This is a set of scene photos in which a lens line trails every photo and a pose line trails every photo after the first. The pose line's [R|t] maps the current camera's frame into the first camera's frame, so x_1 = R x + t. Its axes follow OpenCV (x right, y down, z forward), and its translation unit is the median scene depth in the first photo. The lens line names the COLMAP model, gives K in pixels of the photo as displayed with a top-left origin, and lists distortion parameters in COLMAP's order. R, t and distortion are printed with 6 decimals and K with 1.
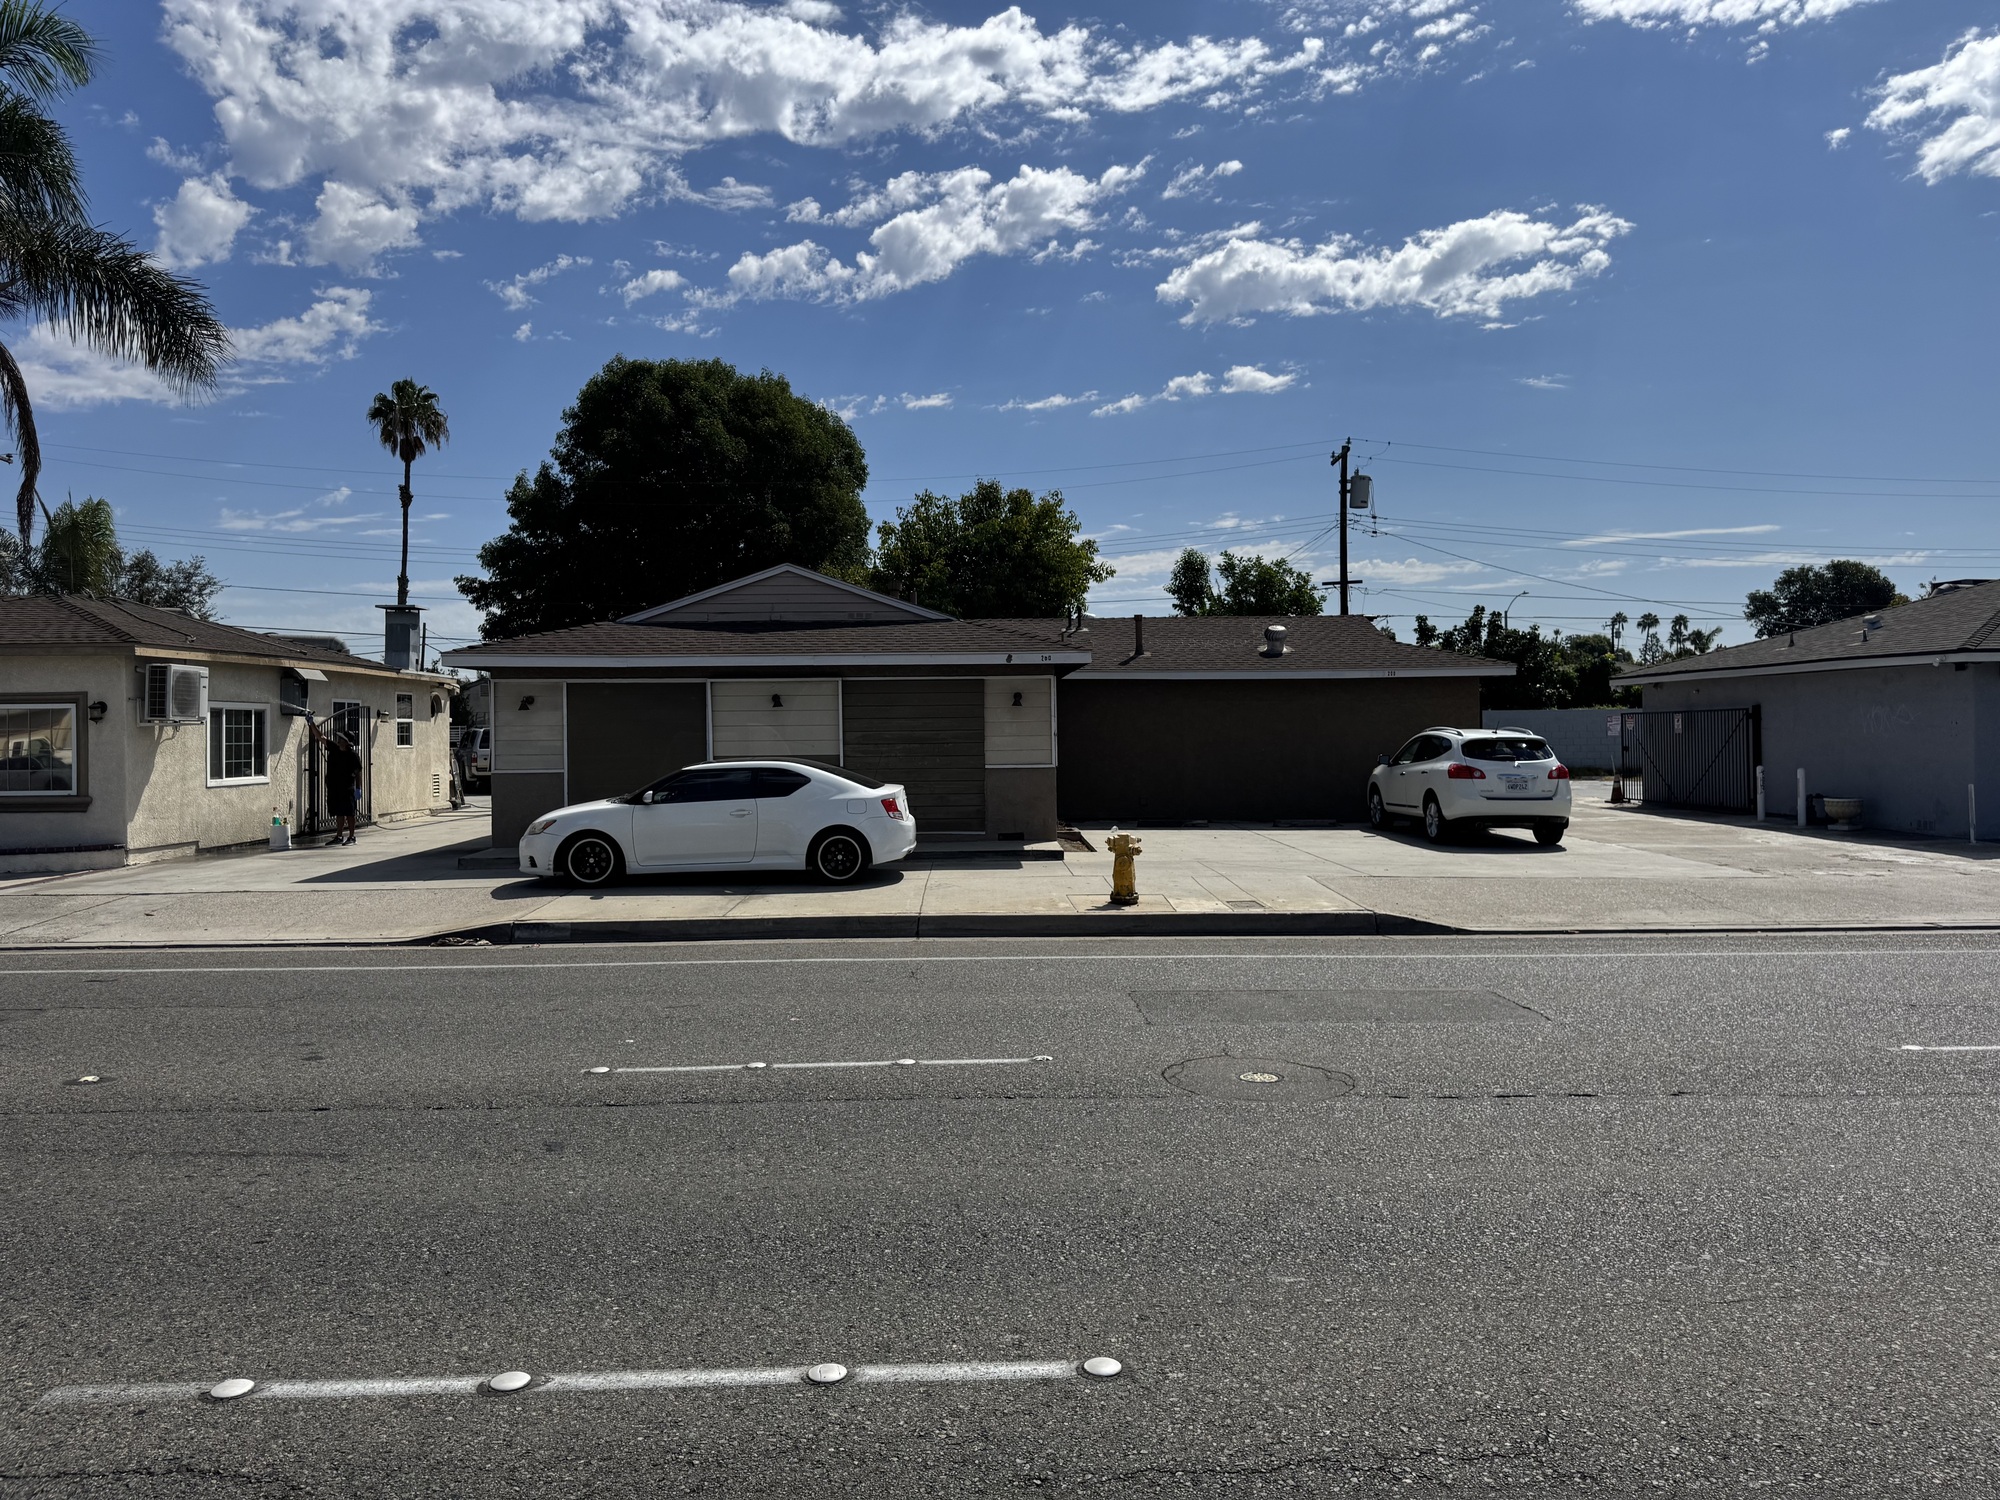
lens RADIAL K [[1417.1, 0, 989.7], [0, 1417.1, 733.6], [0, 0, 1]] dist [0.038507, -0.037527]
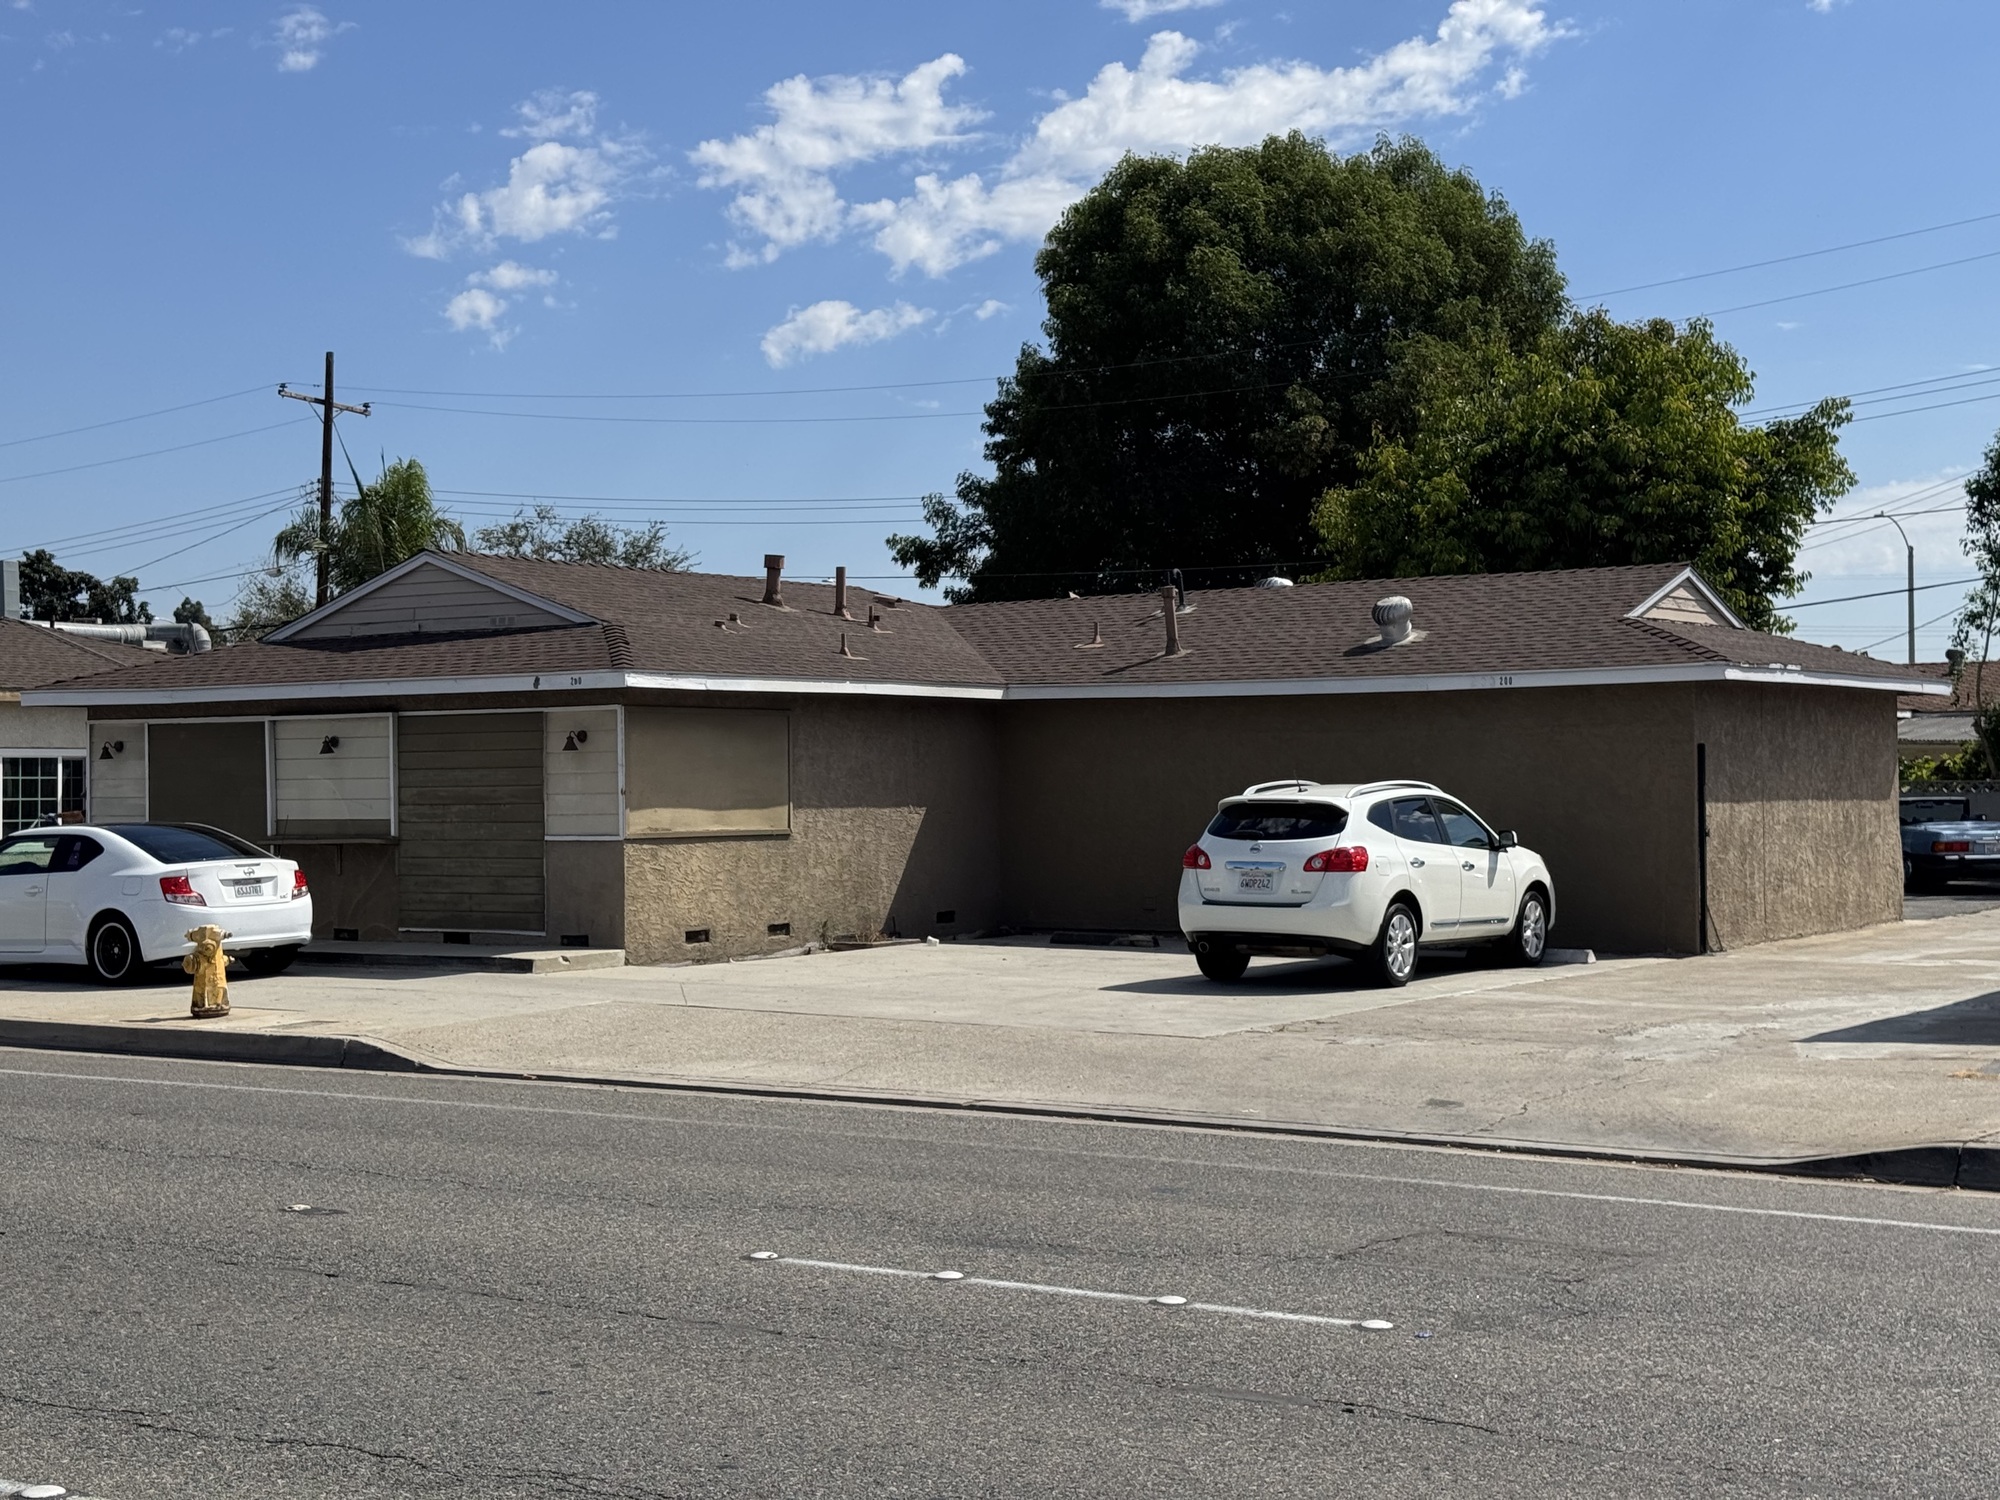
lens RADIAL K [[2825.0, 0, 1005.7], [0, 2825.0, 752.7], [0, 0, 1]] dist [0.056353, 0.000000]
pose [[0.815910, -0.005942, -0.578148, 1.193875], [0.000492, 0.999954, -0.009583, -0.006142], [0.578178, 0.007535, 0.815876, 0.004297]]
